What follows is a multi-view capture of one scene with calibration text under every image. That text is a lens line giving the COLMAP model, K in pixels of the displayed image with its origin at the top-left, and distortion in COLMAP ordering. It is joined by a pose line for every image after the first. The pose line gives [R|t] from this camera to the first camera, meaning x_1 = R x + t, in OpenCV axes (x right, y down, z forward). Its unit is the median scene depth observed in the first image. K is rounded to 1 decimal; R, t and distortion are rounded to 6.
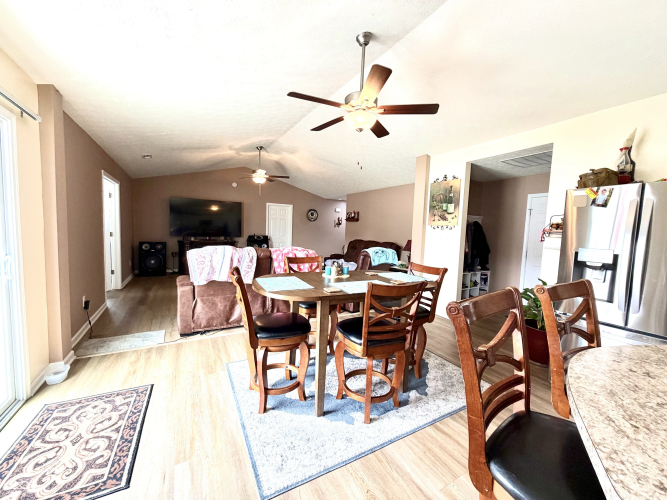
lens RADIAL K [[269.2, 0, 332.0], [0, 269.2, 250.0], [0, 0, 1]] dist [0.001197, 0.000046]
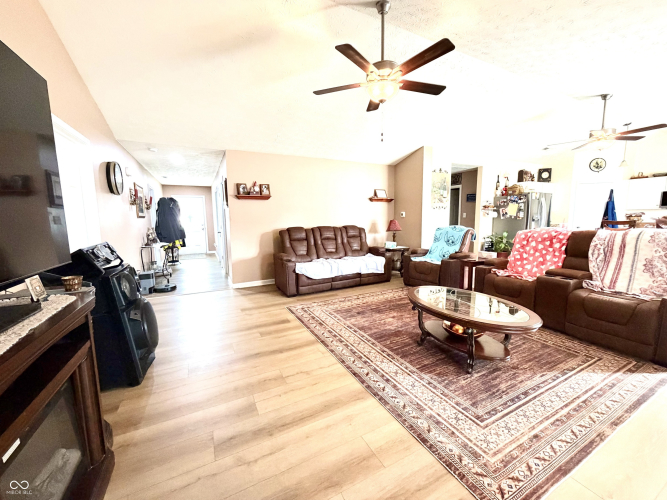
lens RADIAL K [[269.2, 0, 334.6], [0, 269.2, 248.2], [0, 0, 1]] dist [0.001197, 0.000046]
pose [[0.045850, -0.150572, 0.987535, -0.581987], [0.090642, 0.985124, 0.145995, -0.076783], [-0.994828, 0.082818, 0.058816, 0.871562]]
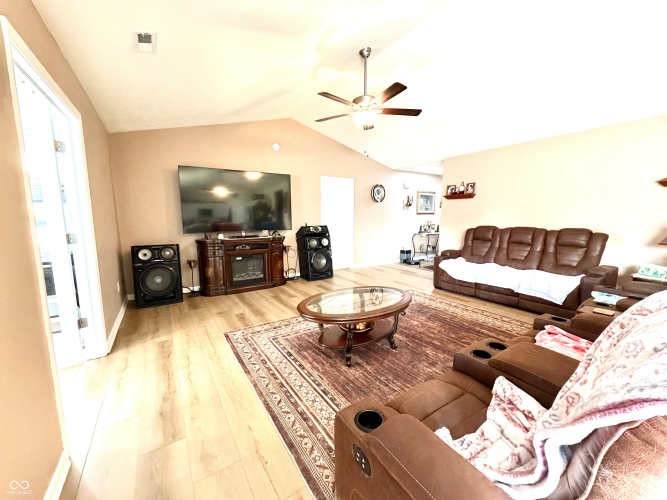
lens RADIAL K [[269.2, 0, 334.0], [0, 269.2, 252.0], [0, 0, 1]] dist [0.001197, 0.000046]
pose [[0.997872, -0.046634, 0.045560, -0.293006], [0.043878, 0.997250, 0.059720, -0.031162], [-0.048220, -0.057594, 0.997175, 0.382910]]
